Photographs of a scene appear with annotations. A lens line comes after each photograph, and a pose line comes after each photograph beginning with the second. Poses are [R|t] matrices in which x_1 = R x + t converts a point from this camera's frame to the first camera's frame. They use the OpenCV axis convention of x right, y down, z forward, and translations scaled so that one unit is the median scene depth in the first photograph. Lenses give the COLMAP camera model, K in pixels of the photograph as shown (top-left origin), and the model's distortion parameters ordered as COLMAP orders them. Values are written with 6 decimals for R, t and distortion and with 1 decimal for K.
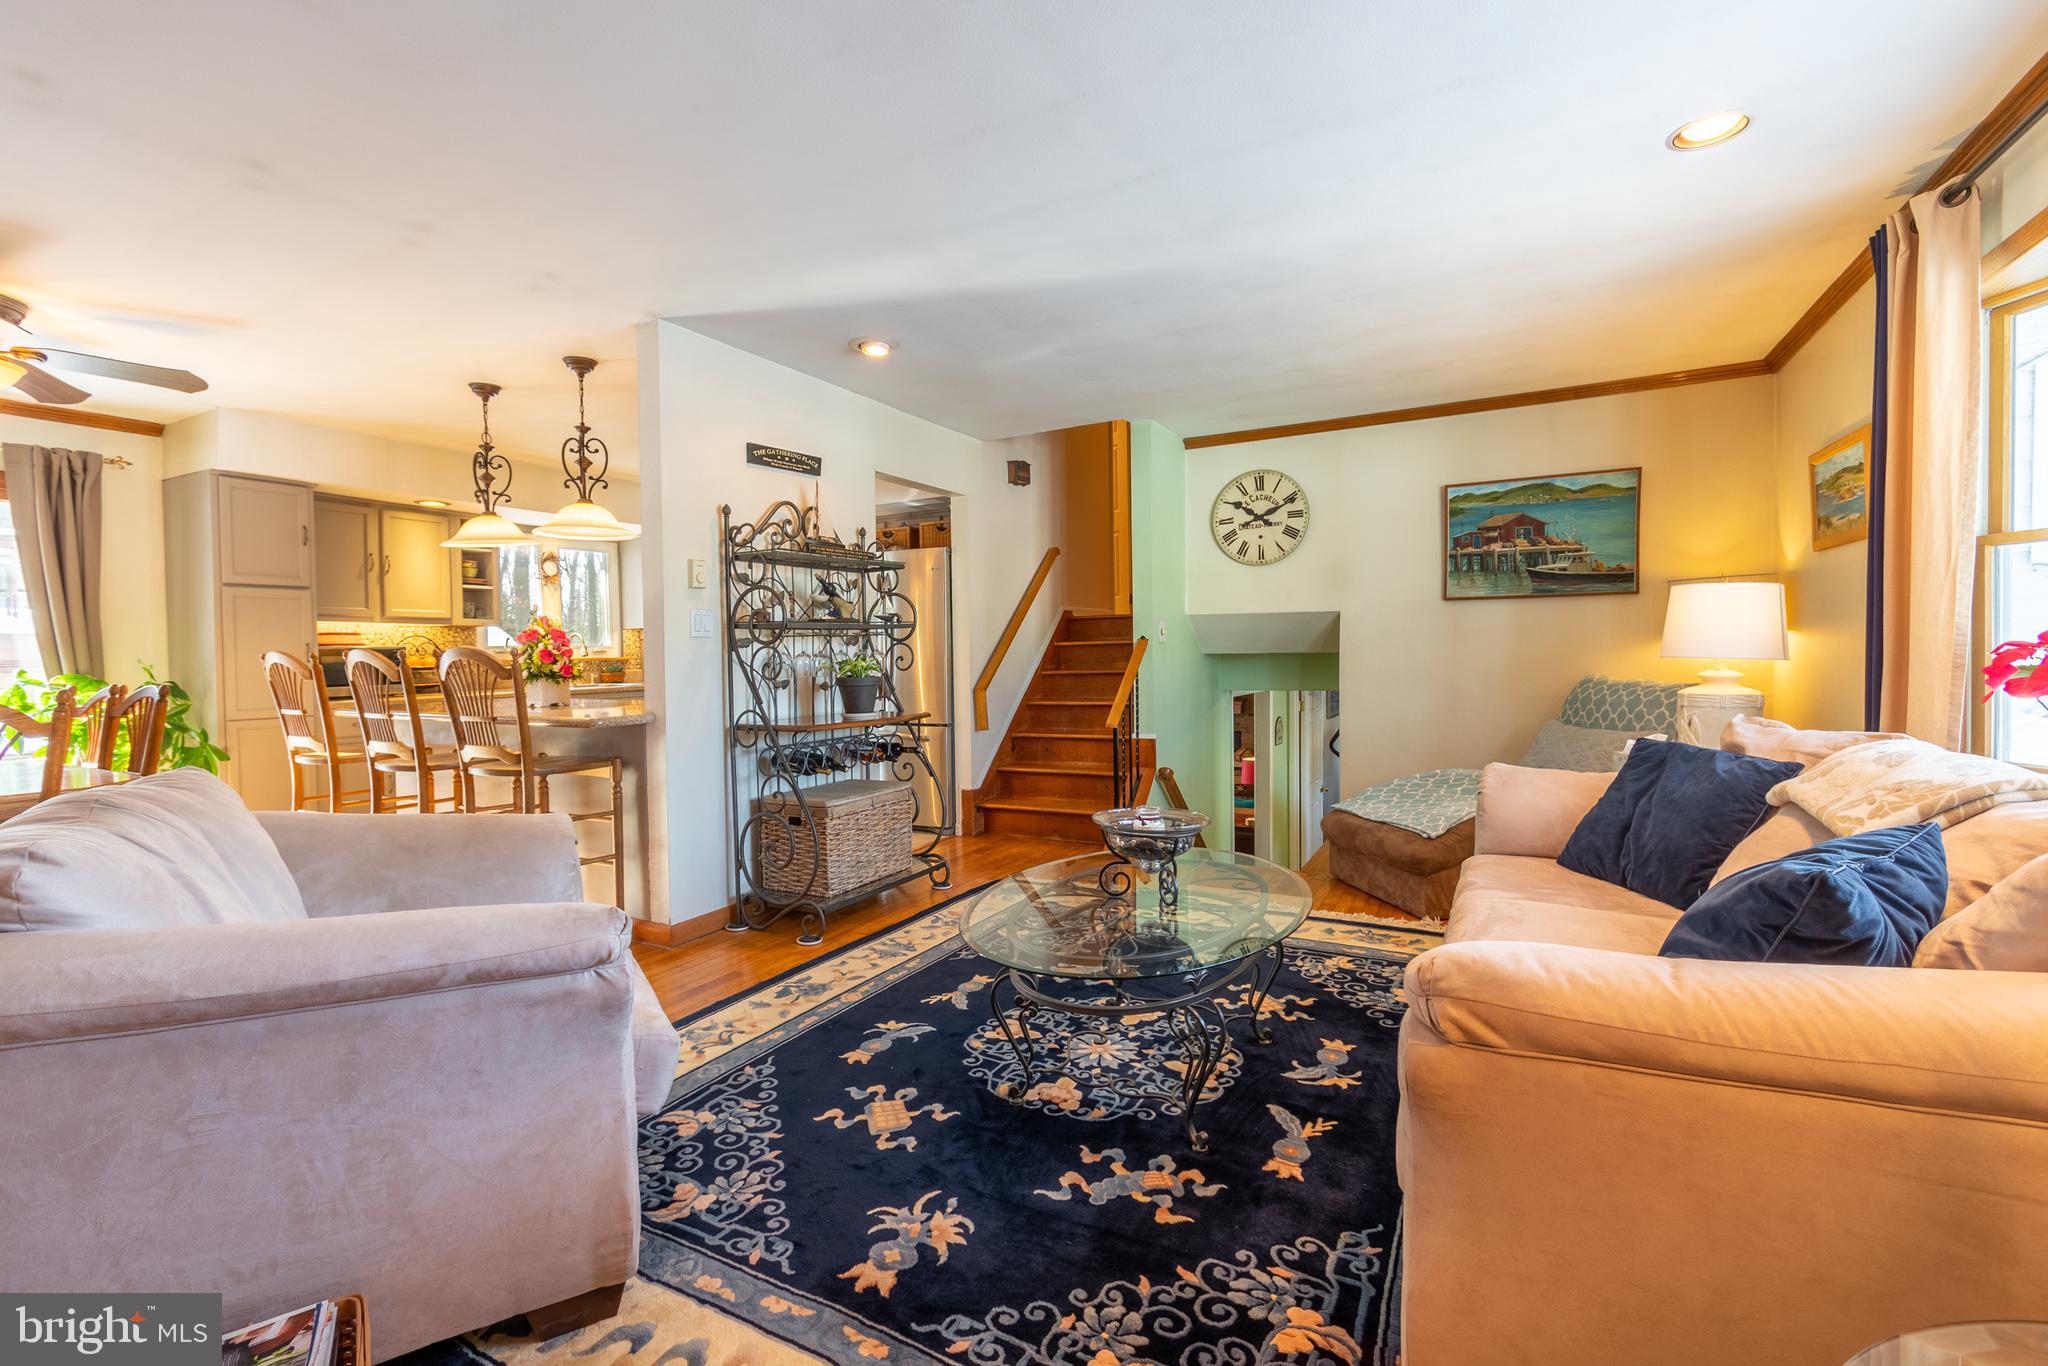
lens RADIAL K [[893.8, 0, 1013.0], [0, 893.8, 672.5], [0, 0, 1]] dist [0.003740, -0.000931]
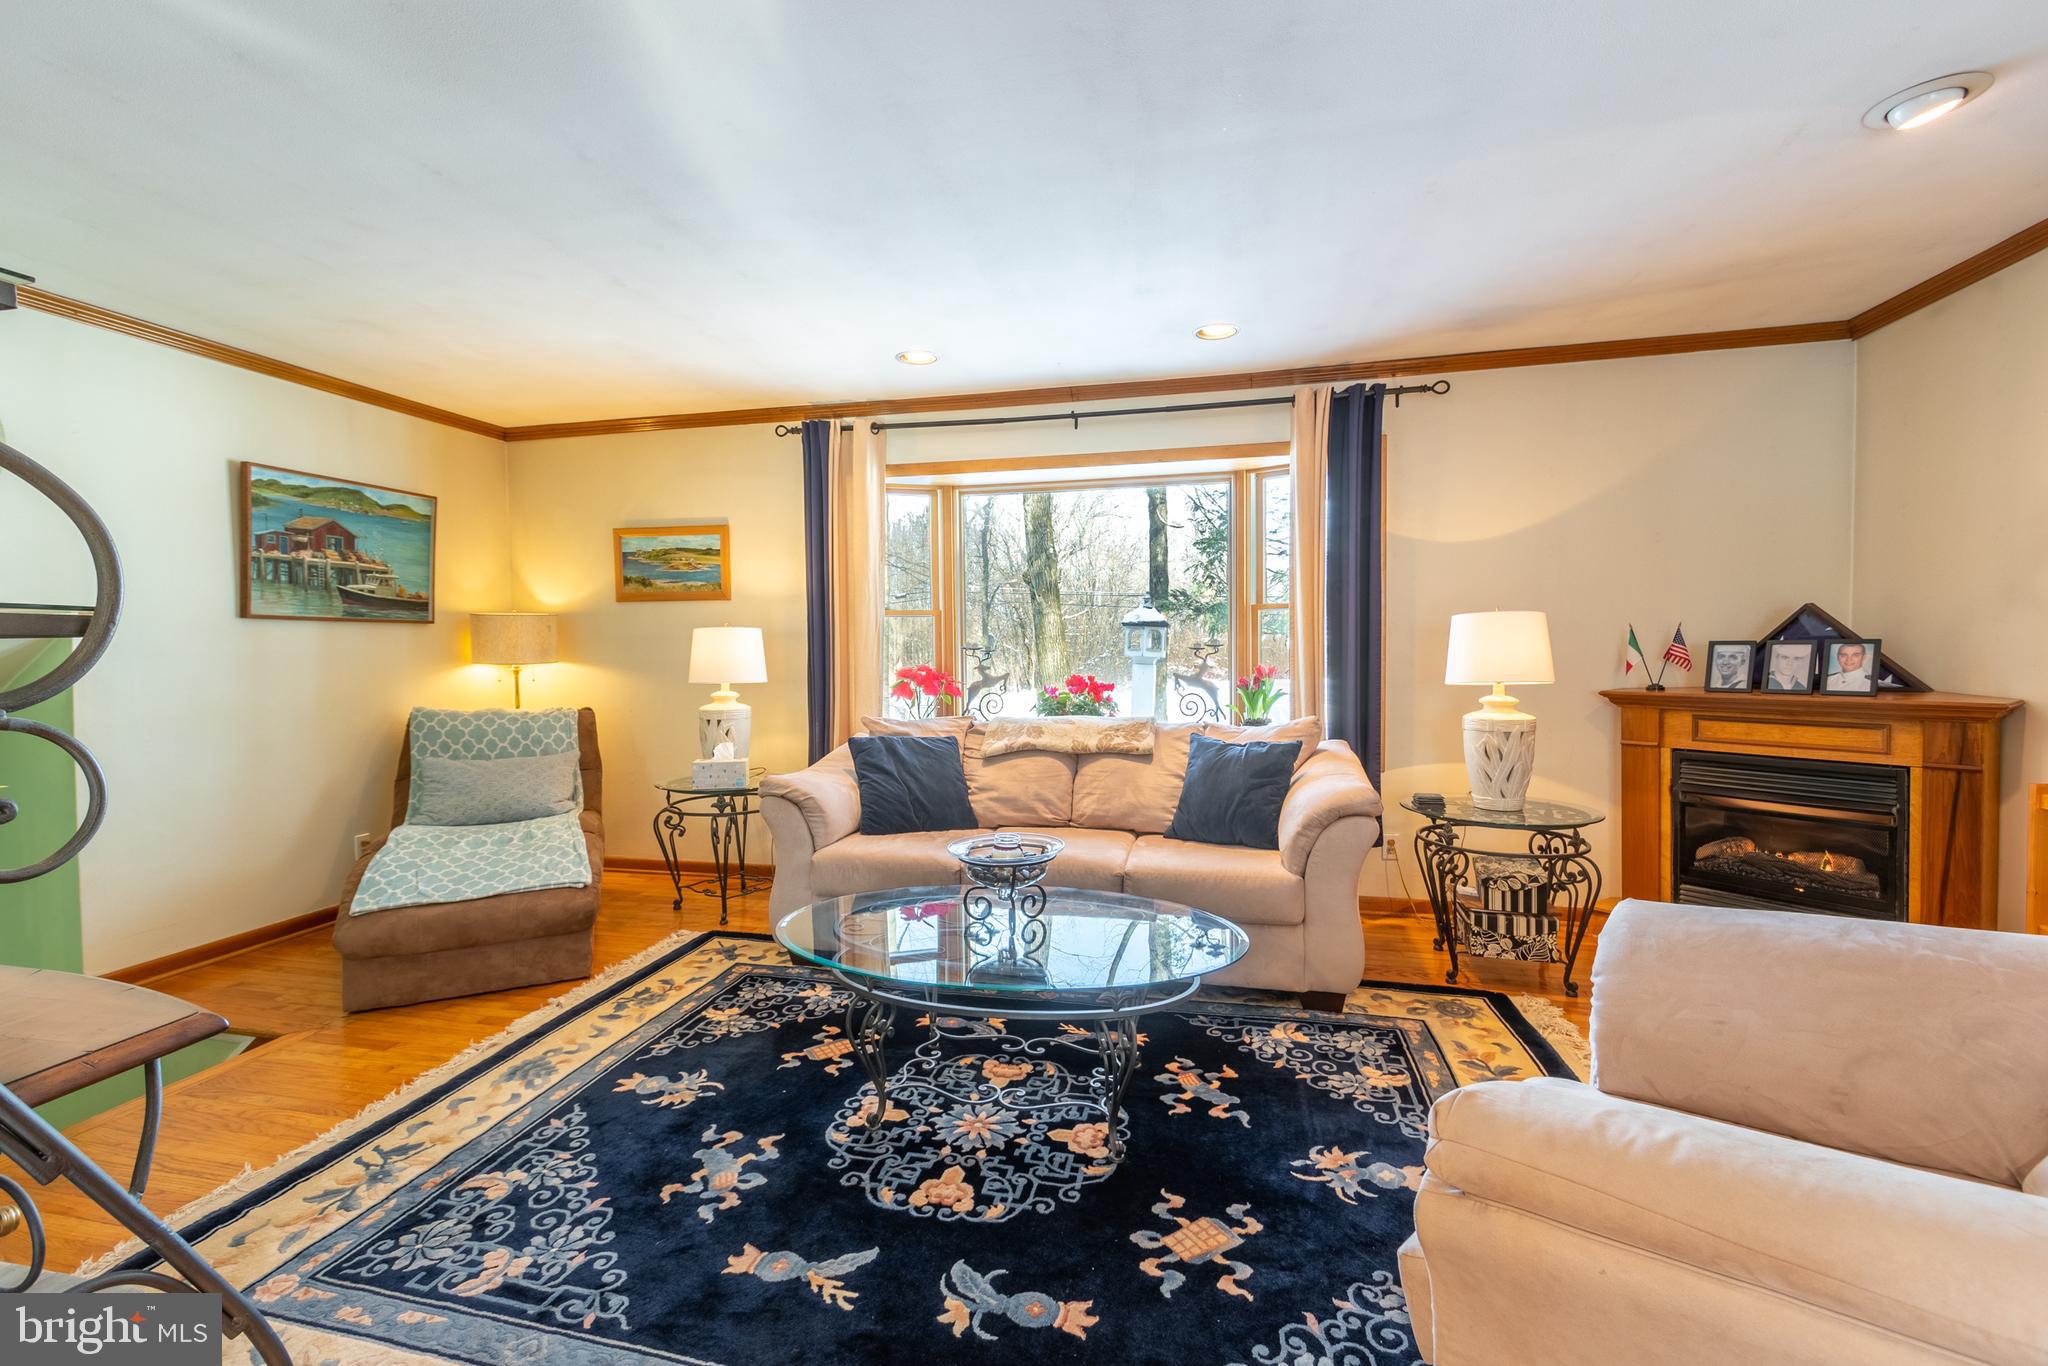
lens RADIAL K [[893.8, 0, 1006.5], [0, 893.8, 671.0], [0, 0, 1]] dist [0.003740, -0.000931]
pose [[-0.265966, -0.007140, 0.963956, -0.514774], [0.040616, 0.999002, 0.018605, -0.034002], [-0.963126, 0.044100, -0.265410, 0.790565]]
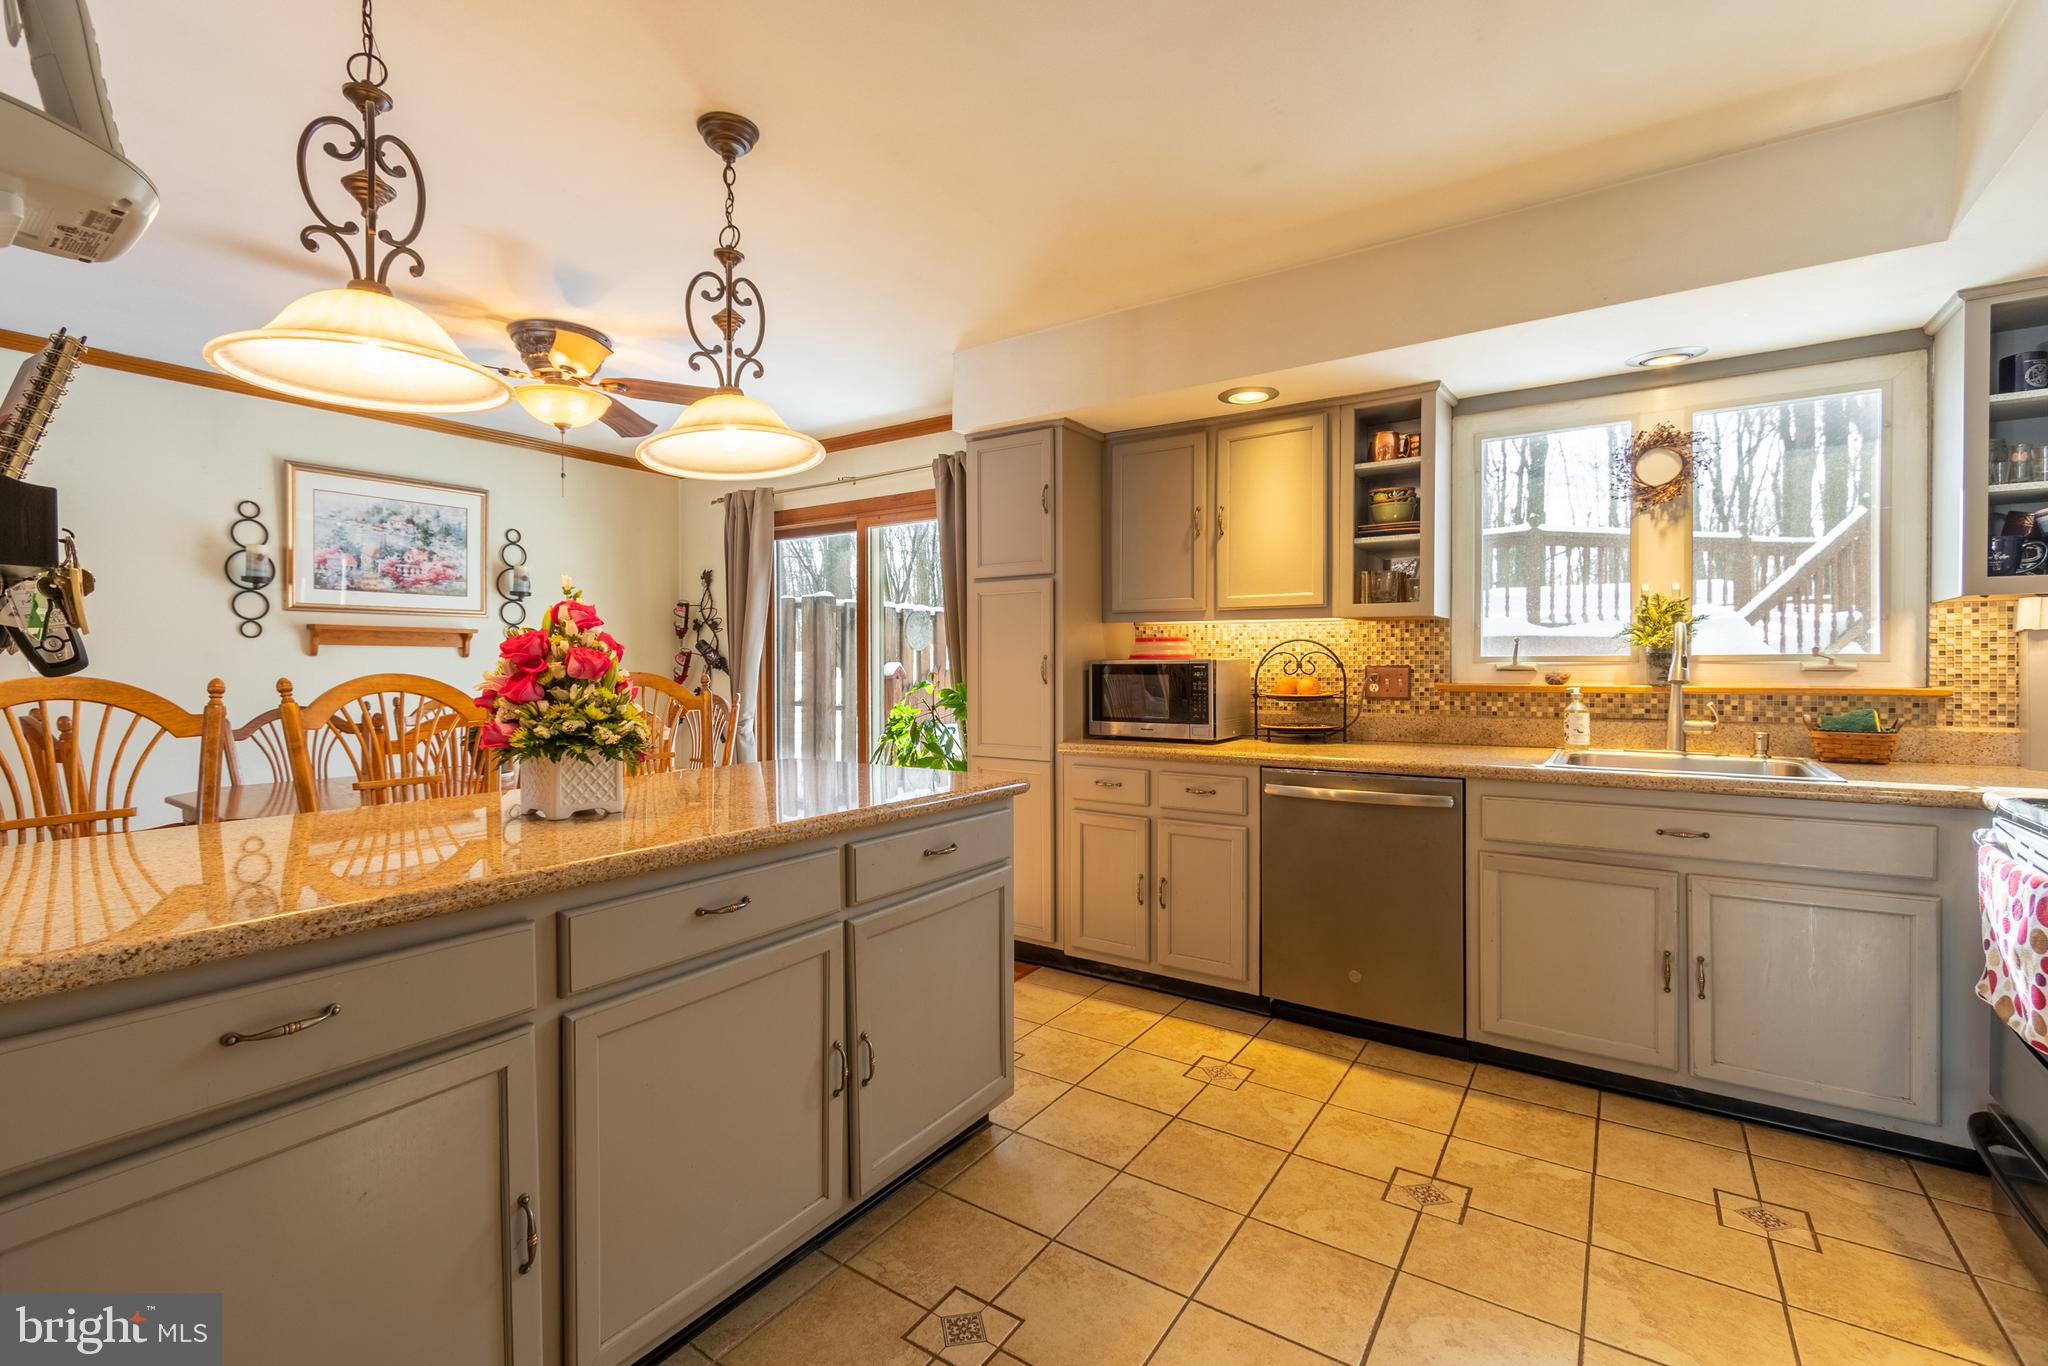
lens RADIAL K [[893.8, 0, 1011.2], [0, 893.8, 673.7], [0, 0, 1]] dist [0.003740, -0.000931]
pose [[-0.099055, 0.026604, -0.994726, -0.134353], [-0.020603, 0.999373, 0.028780, -0.050032], [0.994869, 0.023345, -0.098445, 1.372036]]
